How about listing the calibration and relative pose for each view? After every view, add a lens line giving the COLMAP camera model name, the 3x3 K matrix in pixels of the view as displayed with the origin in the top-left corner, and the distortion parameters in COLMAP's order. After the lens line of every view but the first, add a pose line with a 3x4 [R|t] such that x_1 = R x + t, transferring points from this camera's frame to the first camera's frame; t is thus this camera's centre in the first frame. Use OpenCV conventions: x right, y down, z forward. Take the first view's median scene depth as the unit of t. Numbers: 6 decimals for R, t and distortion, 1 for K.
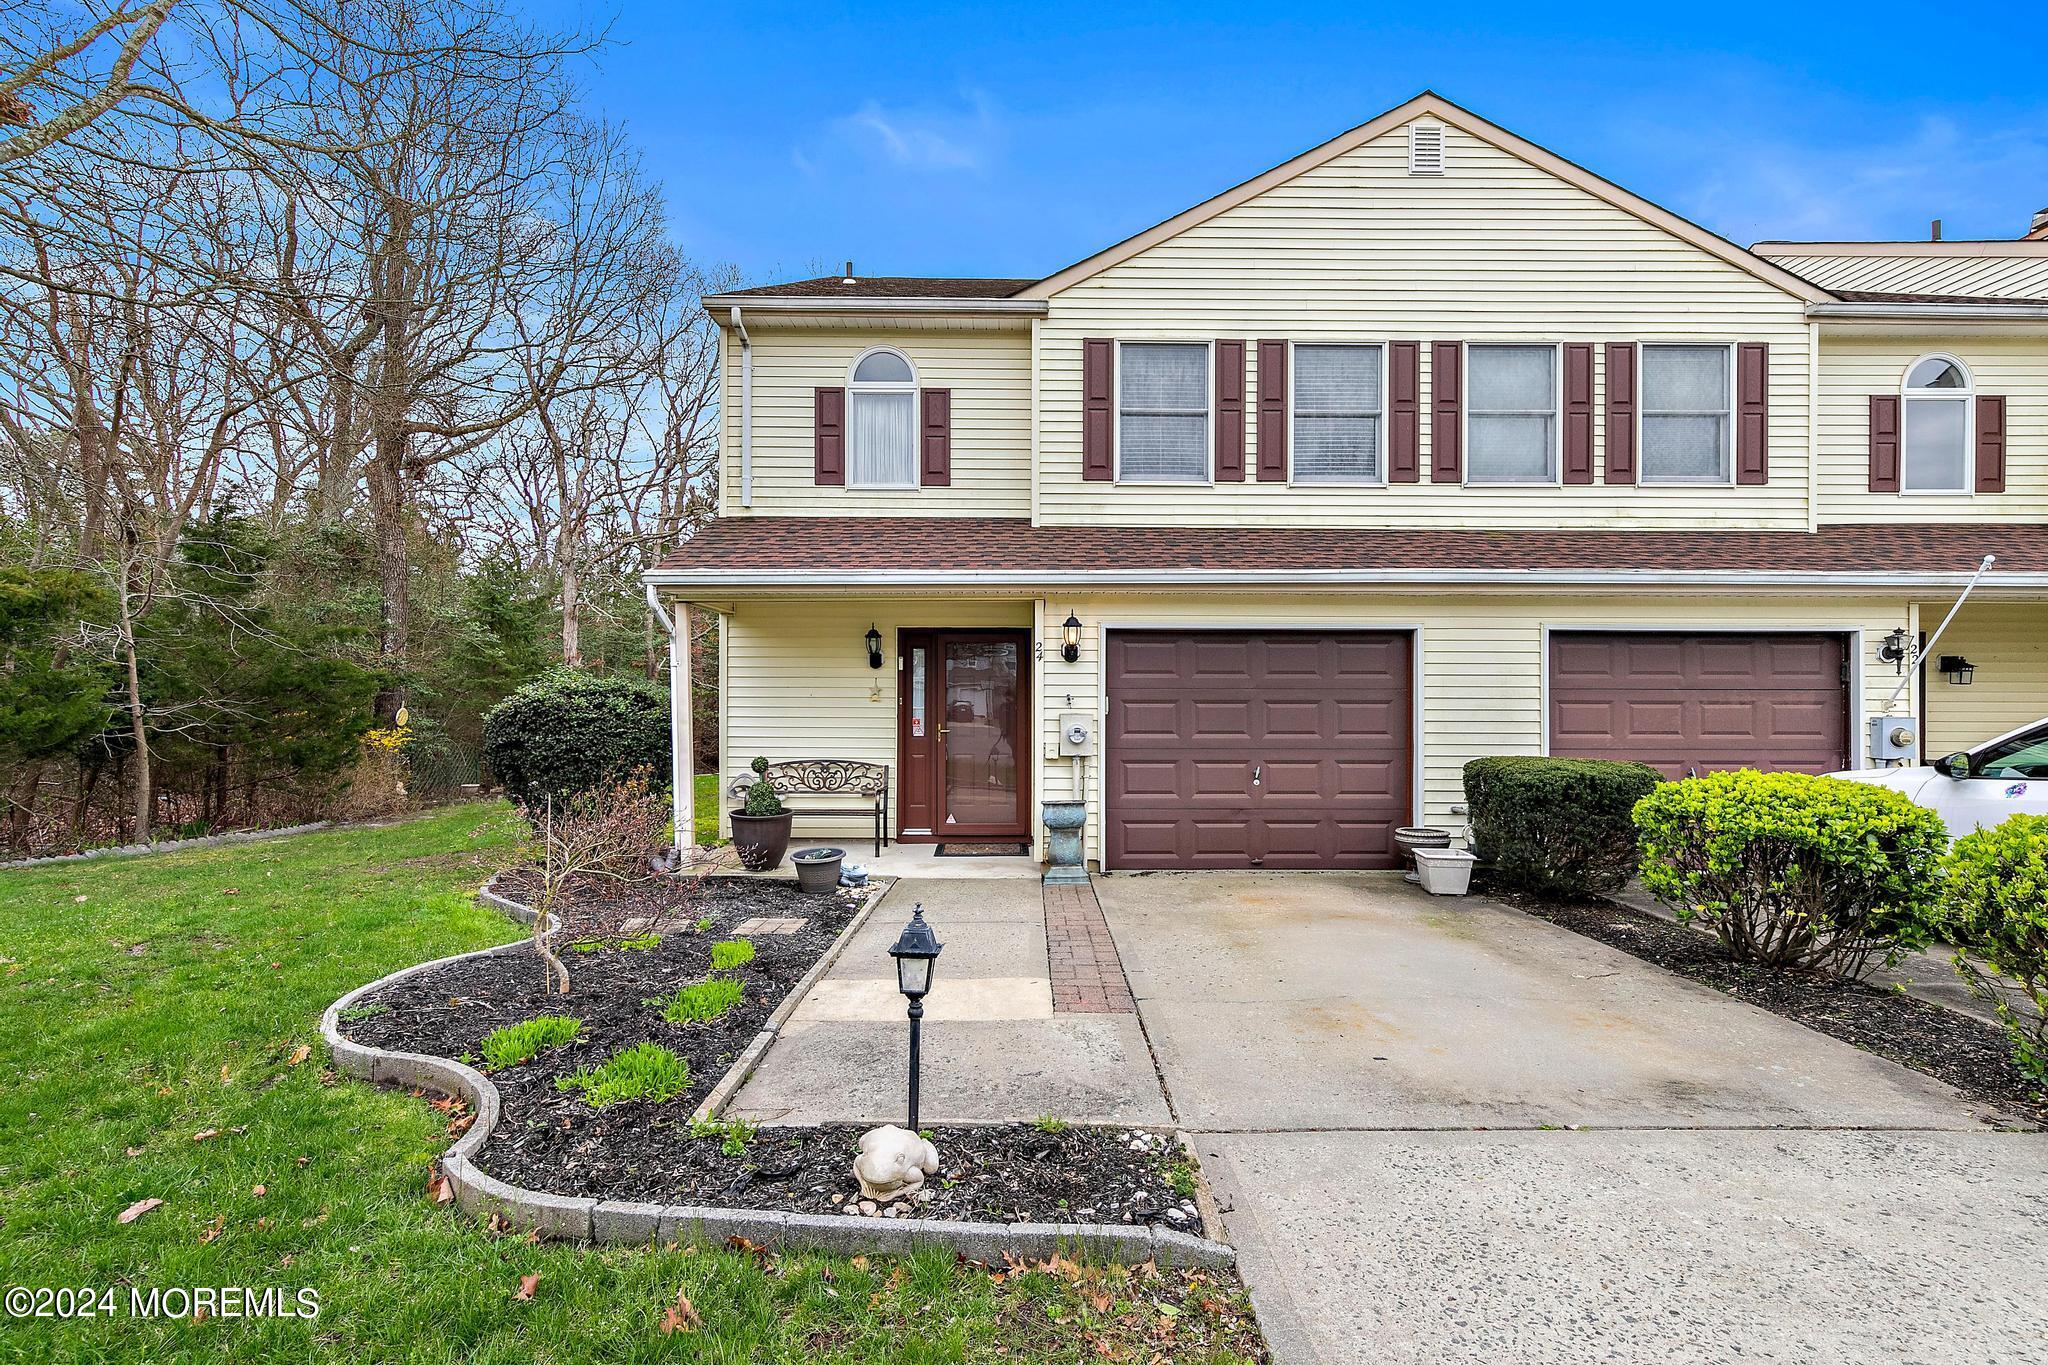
lens RADIAL K [[923.3, 0, 1022.8], [0, 923.3, 692.8], [0, 0, 1]] dist [0.006182, 0.000137]
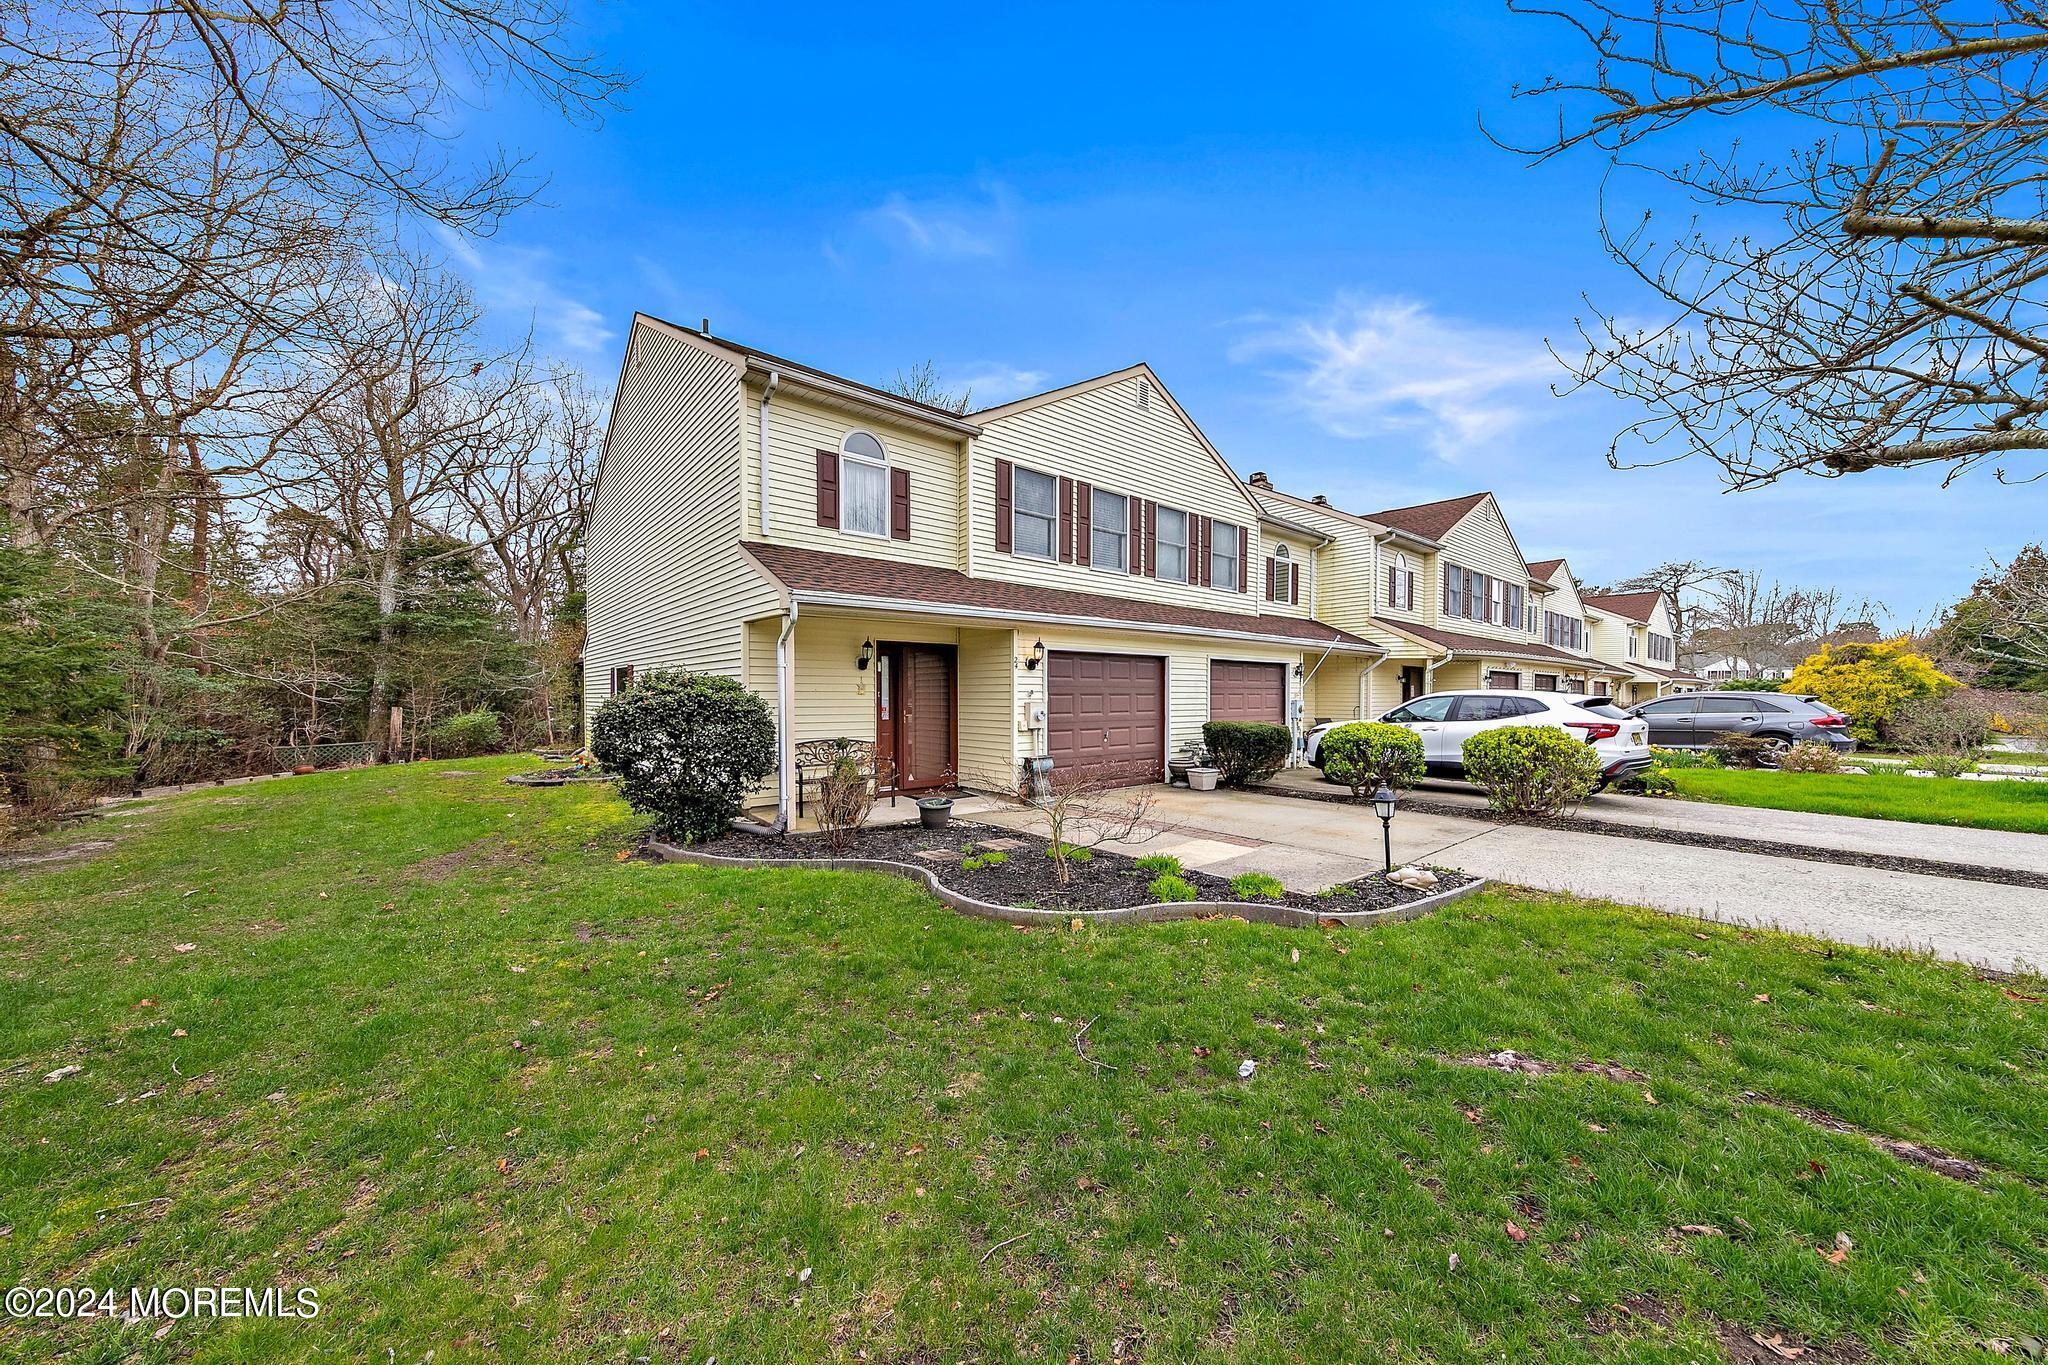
lens RADIAL K [[698.2, 0, 1037.9], [0, 698.2, 700.5], [0, 0, 1]] dist [0.000955, 0.000103]
pose [[0.764146, -0.009208, 0.644978, -0.630376], [-0.006590, 0.999734, 0.022081, -0.006227], [-0.645010, -0.021124, 0.763882, 0.059319]]
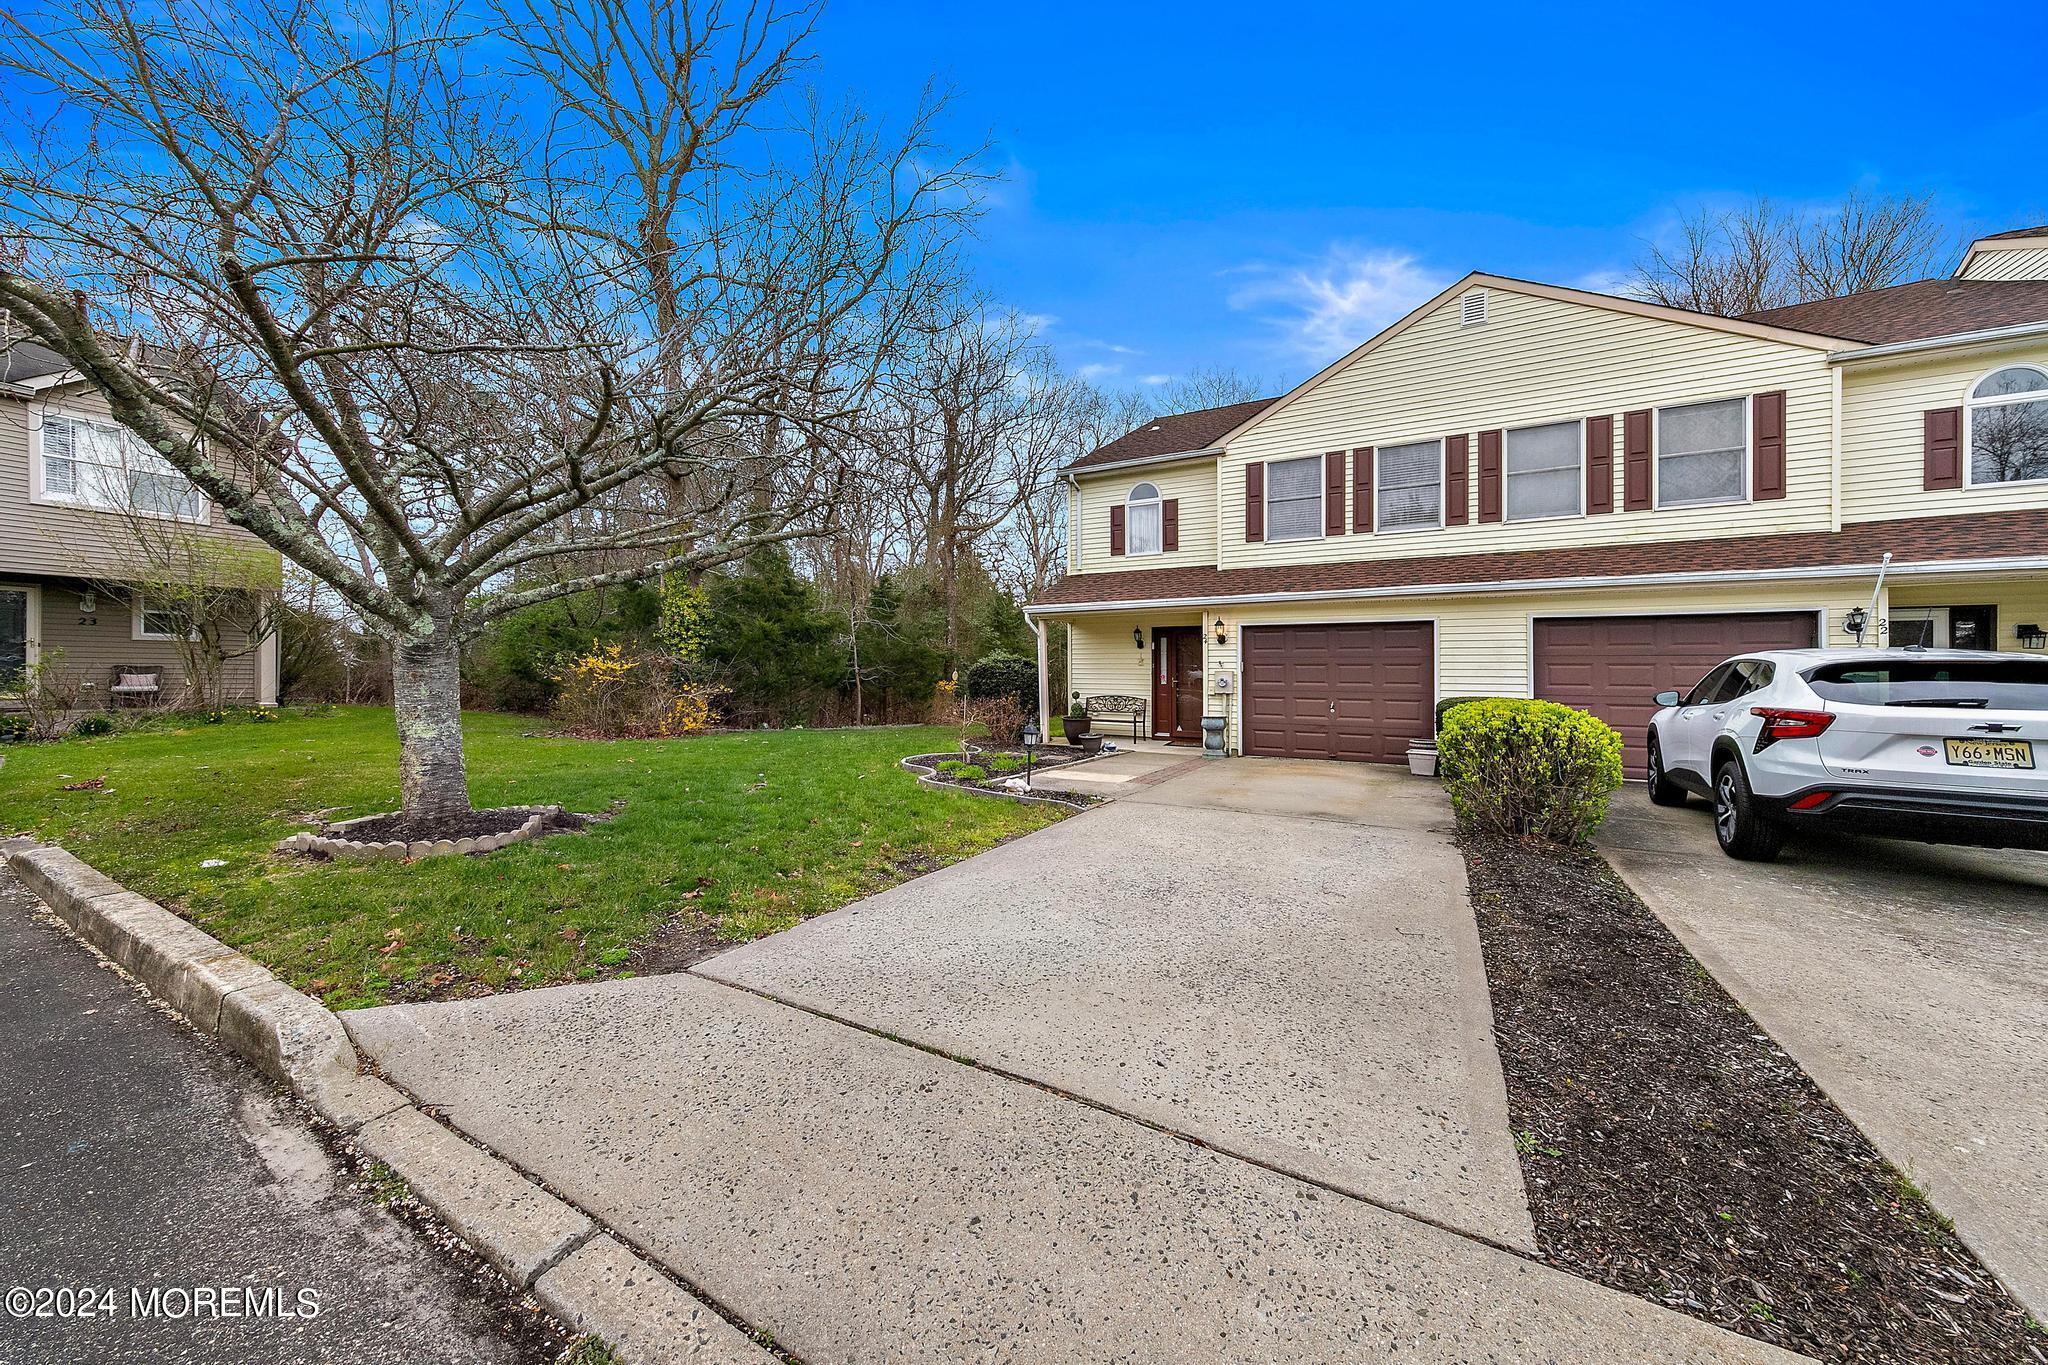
lens RADIAL K [[699.0, 0, 1023.2], [0, 699.0, 662.0], [0, 0, 1]] dist [0.000597, 0.000082]
pose [[0.864969, -0.004798, -0.501802, 0.368024], [0.003145, 0.999986, -0.004140, 0.007174], [0.501815, 0.002002, 0.864973, -0.392047]]
